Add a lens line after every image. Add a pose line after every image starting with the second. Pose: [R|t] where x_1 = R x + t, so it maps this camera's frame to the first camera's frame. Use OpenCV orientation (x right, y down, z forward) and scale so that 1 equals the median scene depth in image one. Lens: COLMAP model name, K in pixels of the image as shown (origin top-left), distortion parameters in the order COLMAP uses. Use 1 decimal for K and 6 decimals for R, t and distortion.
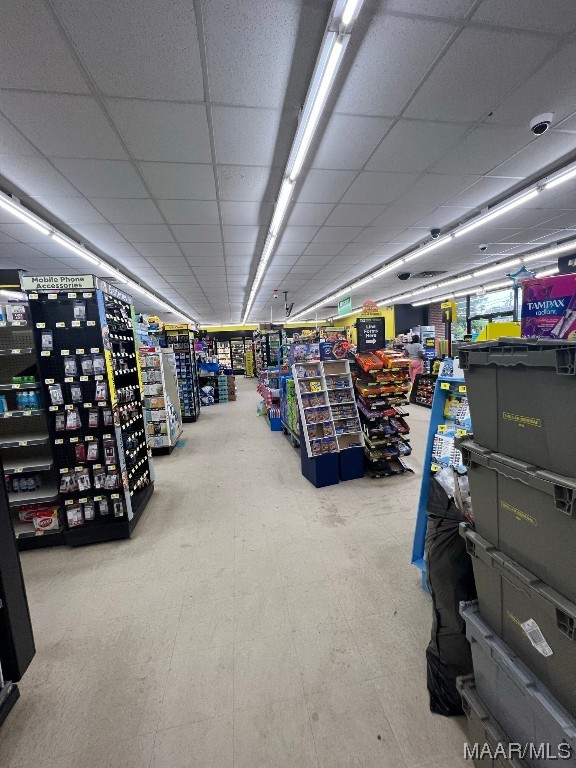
lens RADIAL K [[305.8, 0, 290.8], [0, 305.8, 382.0], [0, 0, 1]] dist [-0.004444, 0.000861]
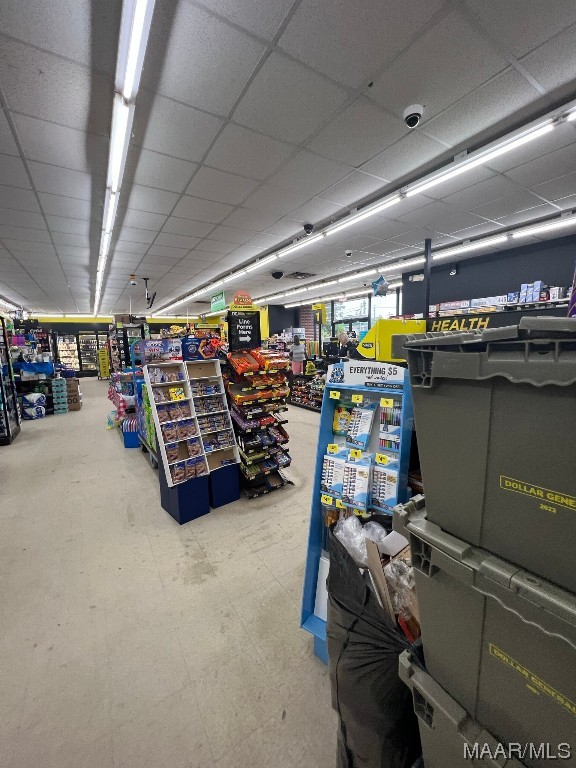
lens RADIAL K [[305.8, 0, 290.1], [0, 305.8, 385.5], [0, 0, 1]] dist [-0.004444, 0.000861]
pose [[0.922468, -0.023932, 0.385332, 0.044405], [0.018897, 0.999679, 0.016849, -0.013650], [-0.385611, -0.008261, 0.922624, 0.153095]]
